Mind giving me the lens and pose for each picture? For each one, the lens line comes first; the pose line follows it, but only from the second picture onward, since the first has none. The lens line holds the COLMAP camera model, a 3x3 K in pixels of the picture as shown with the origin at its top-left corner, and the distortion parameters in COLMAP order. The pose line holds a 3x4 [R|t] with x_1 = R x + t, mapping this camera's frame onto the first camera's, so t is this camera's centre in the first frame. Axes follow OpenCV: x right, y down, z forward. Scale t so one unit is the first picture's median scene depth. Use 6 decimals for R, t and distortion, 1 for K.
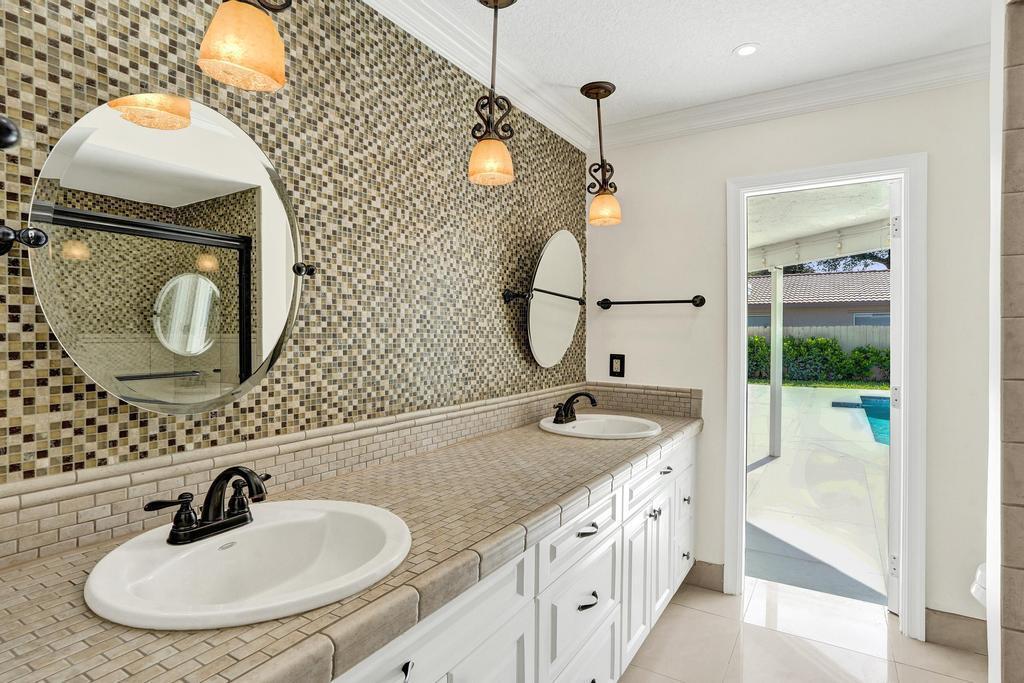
lens RADIAL K [[544.5, 0, 508.8], [0, 544.5, 342.6], [0, 0, 1]] dist [-0.052256, 0.023805]
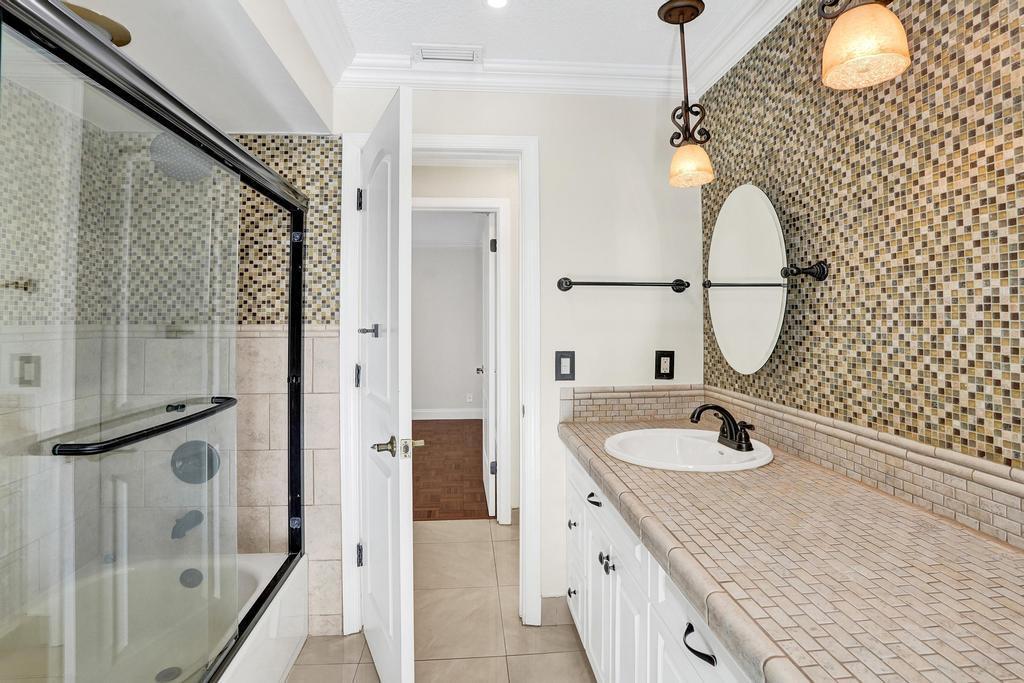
lens RADIAL K [[544.5, 0, 518.6], [0, 544.5, 312.2], [0, 0, 1]] dist [-0.052256, 0.023805]
pose [[-0.798307, -0.004964, -0.602230, 0.670374], [-0.004599, 0.999987, -0.002146, -0.035150], [0.602233, 0.001057, -0.798320, 1.324313]]
